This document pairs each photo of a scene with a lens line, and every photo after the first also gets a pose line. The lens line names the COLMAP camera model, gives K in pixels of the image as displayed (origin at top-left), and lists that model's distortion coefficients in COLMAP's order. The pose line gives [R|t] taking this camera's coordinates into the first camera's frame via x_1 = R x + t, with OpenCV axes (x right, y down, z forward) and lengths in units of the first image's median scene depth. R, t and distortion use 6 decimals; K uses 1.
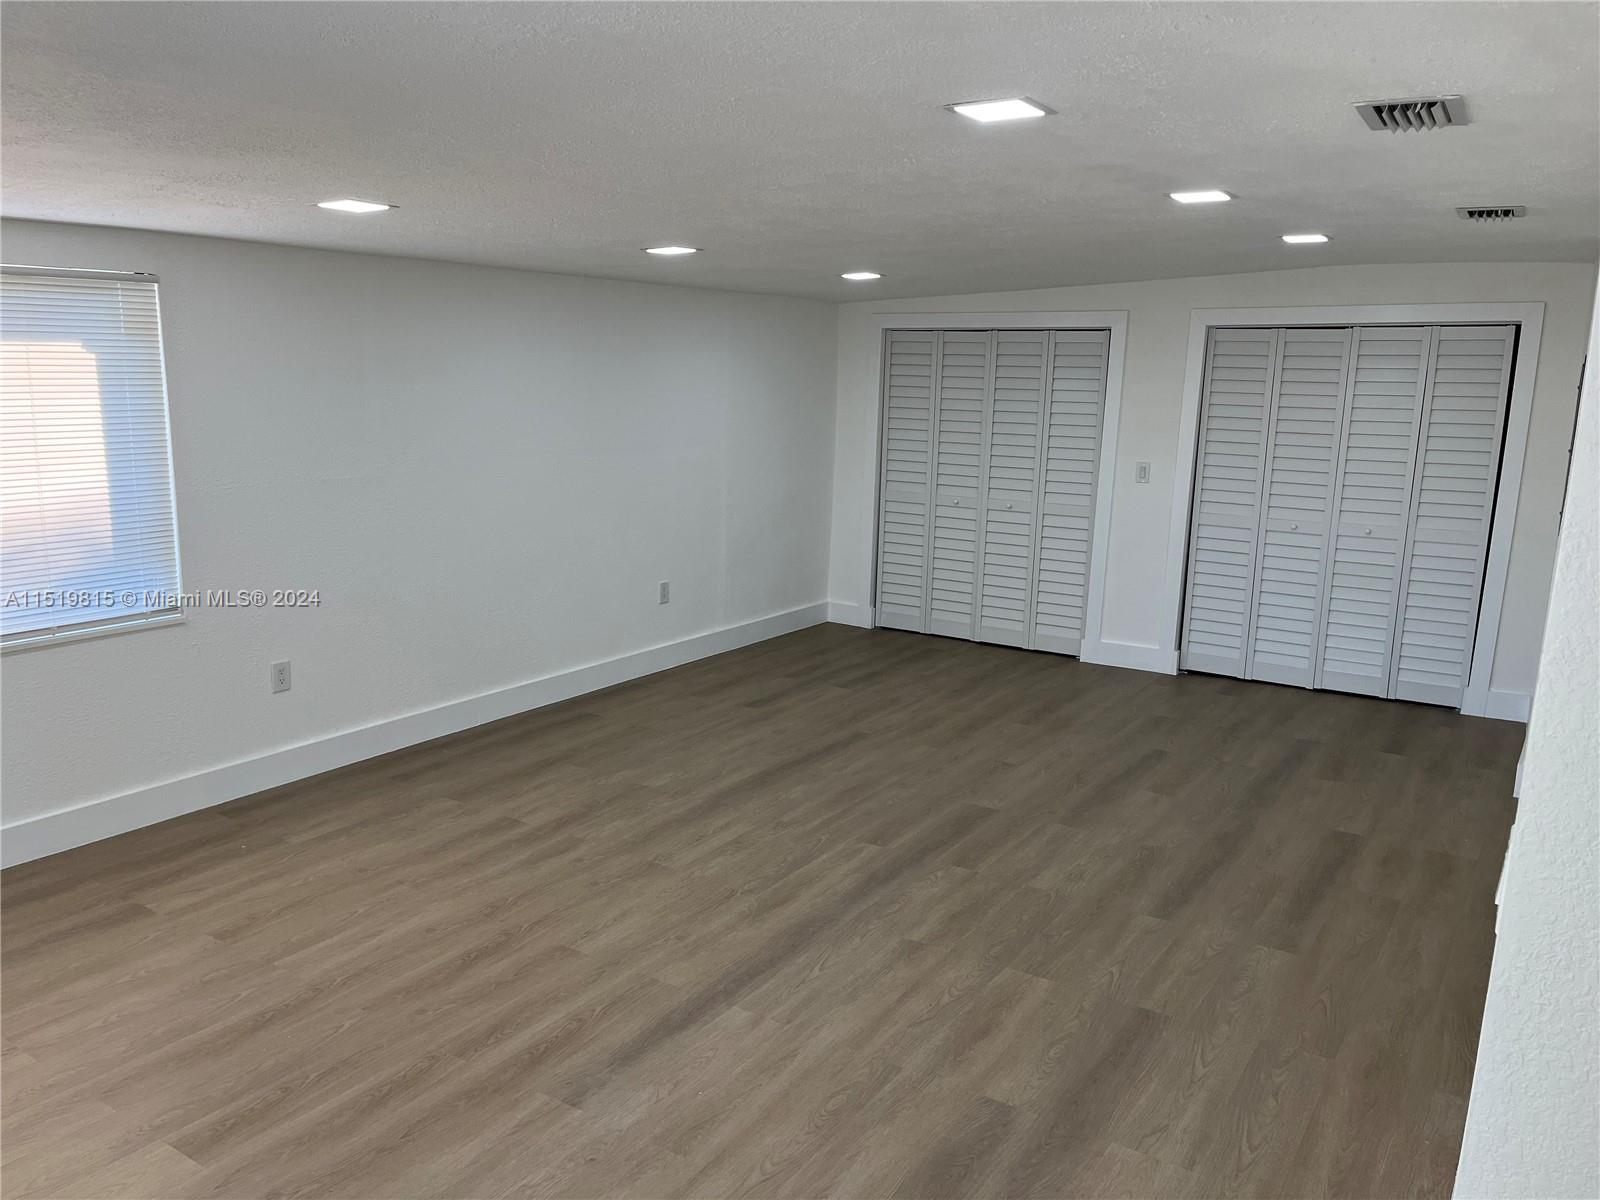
lens RADIAL K [[1190.3, 0, 810.0], [0, 1190.3, 596.1], [0, 0, 1]] dist [0.057504, -0.061490]
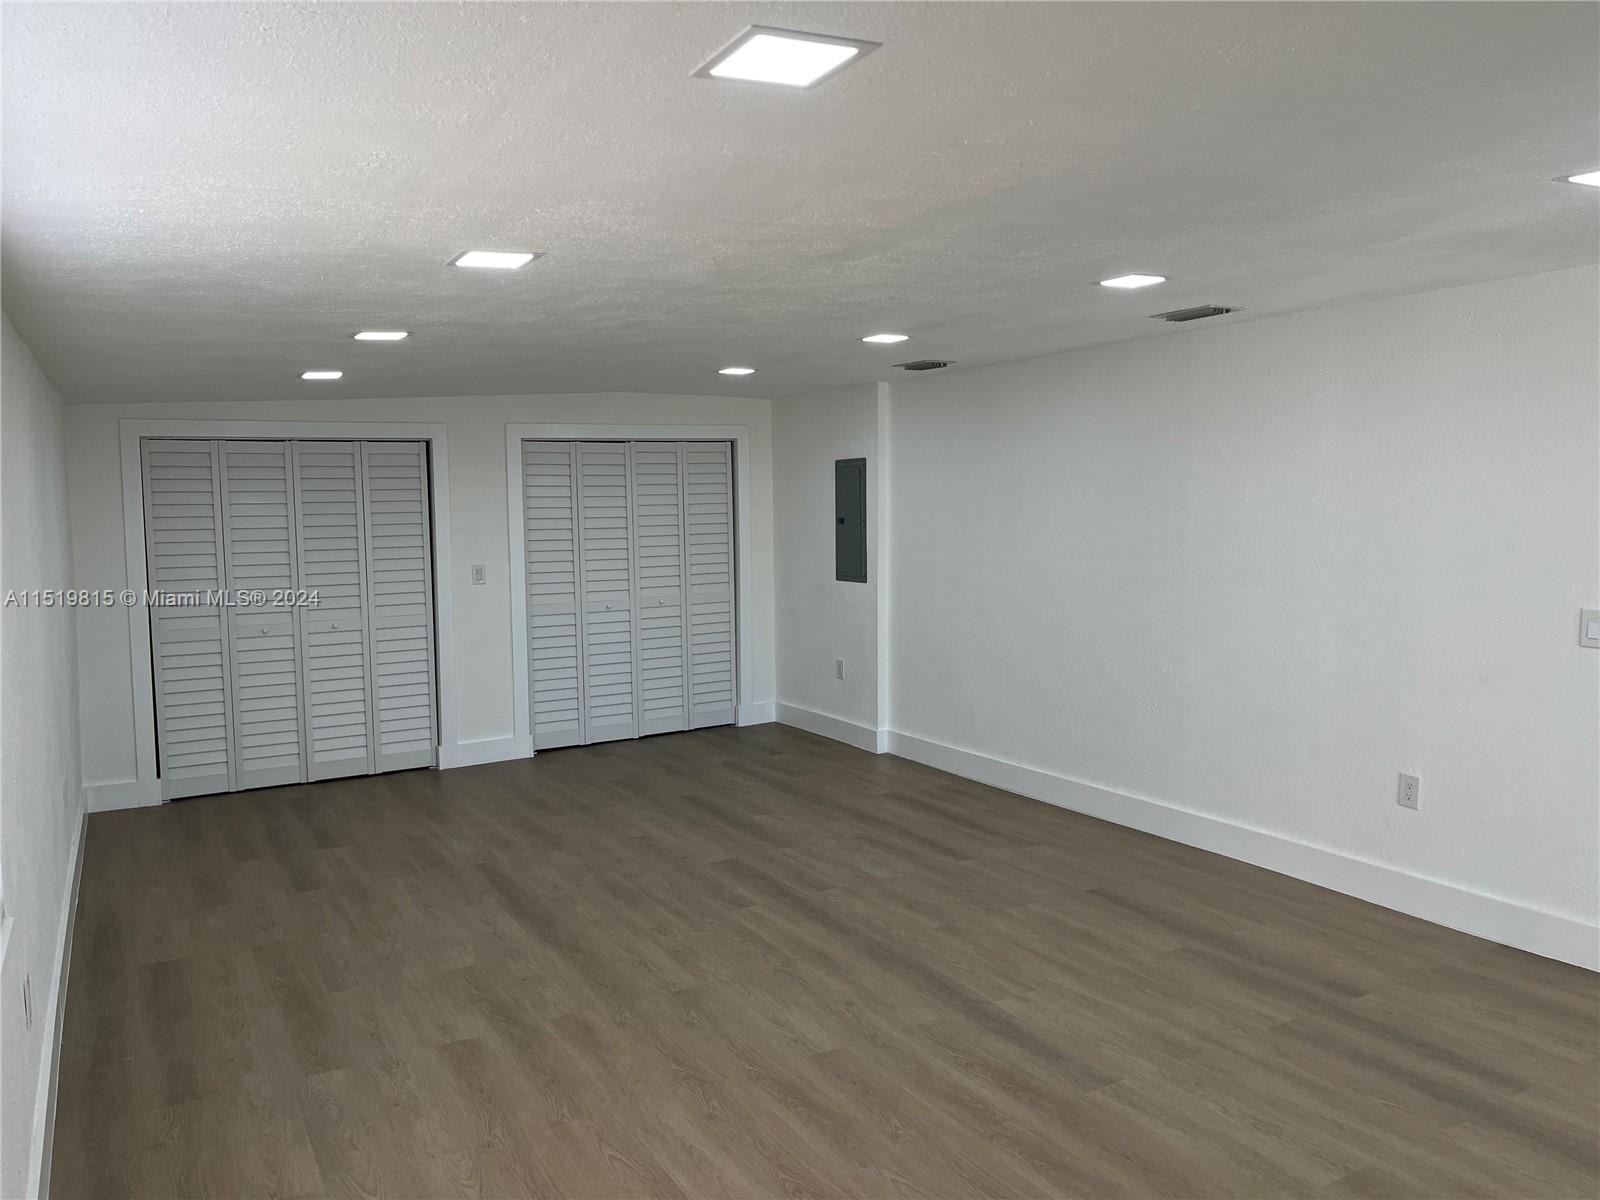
lens RADIAL K [[1190.3, 0, 811.0], [0, 1190.3, 594.4], [0, 0, 1]] dist [0.057504, -0.061490]
pose [[0.472753, -0.101349, 0.875348, -0.814812], [0.196170, 0.980541, 0.007582, -0.059776], [-0.859082, 0.168133, 0.483435, 0.392443]]
